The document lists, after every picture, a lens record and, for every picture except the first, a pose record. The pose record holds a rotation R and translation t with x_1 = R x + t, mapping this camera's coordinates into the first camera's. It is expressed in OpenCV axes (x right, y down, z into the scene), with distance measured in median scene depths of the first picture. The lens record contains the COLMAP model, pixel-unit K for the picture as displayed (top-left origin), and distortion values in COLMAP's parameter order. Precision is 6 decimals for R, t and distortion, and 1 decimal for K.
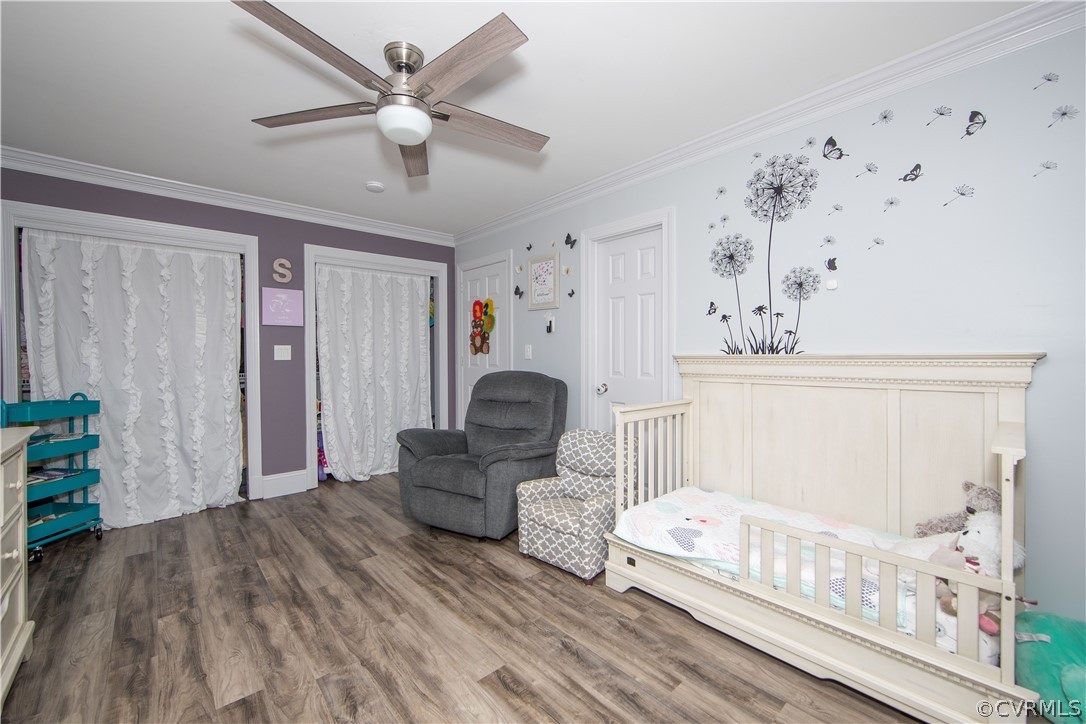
lens RADIAL K [[436.4, 0, 539.7], [0, 436.4, 359.9], [0, 0, 1]] dist [-0.015250, 0.002277]
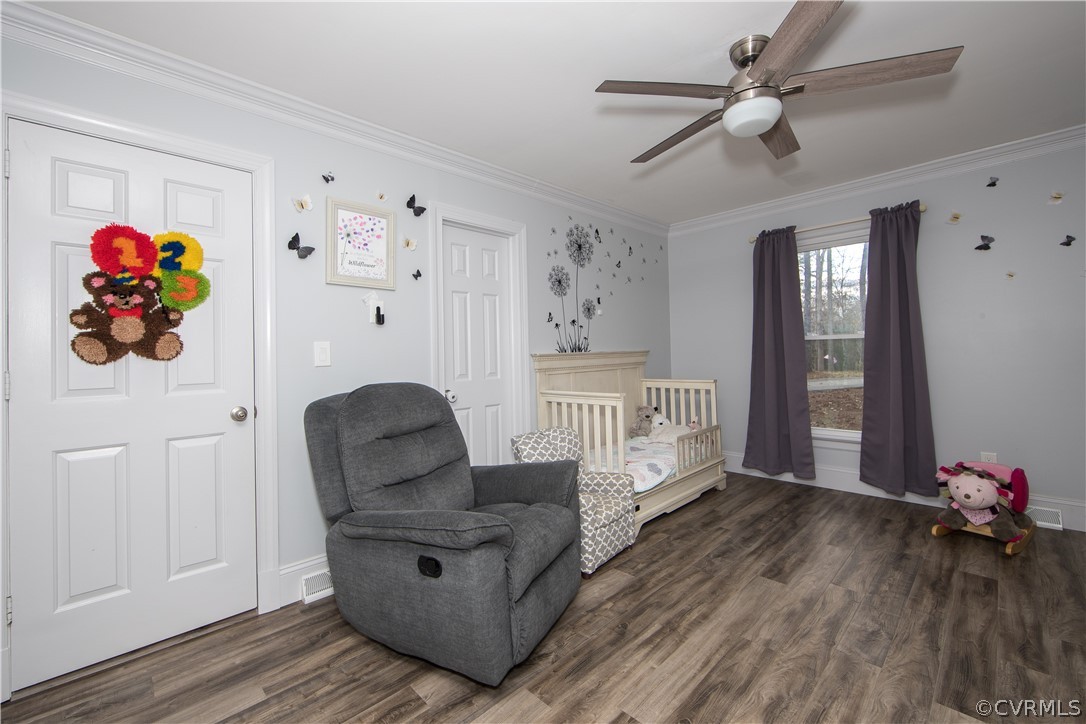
lens RADIAL K [[436.4, 0, 539.3], [0, 436.4, 350.4], [0, 0, 1]] dist [-0.015250, 0.002277]
pose [[-0.024493, 0.012111, 0.999627, -1.046917], [0.039834, 0.999144, -0.011130, -0.008616], [-0.998906, 0.039546, -0.024955, 1.245255]]
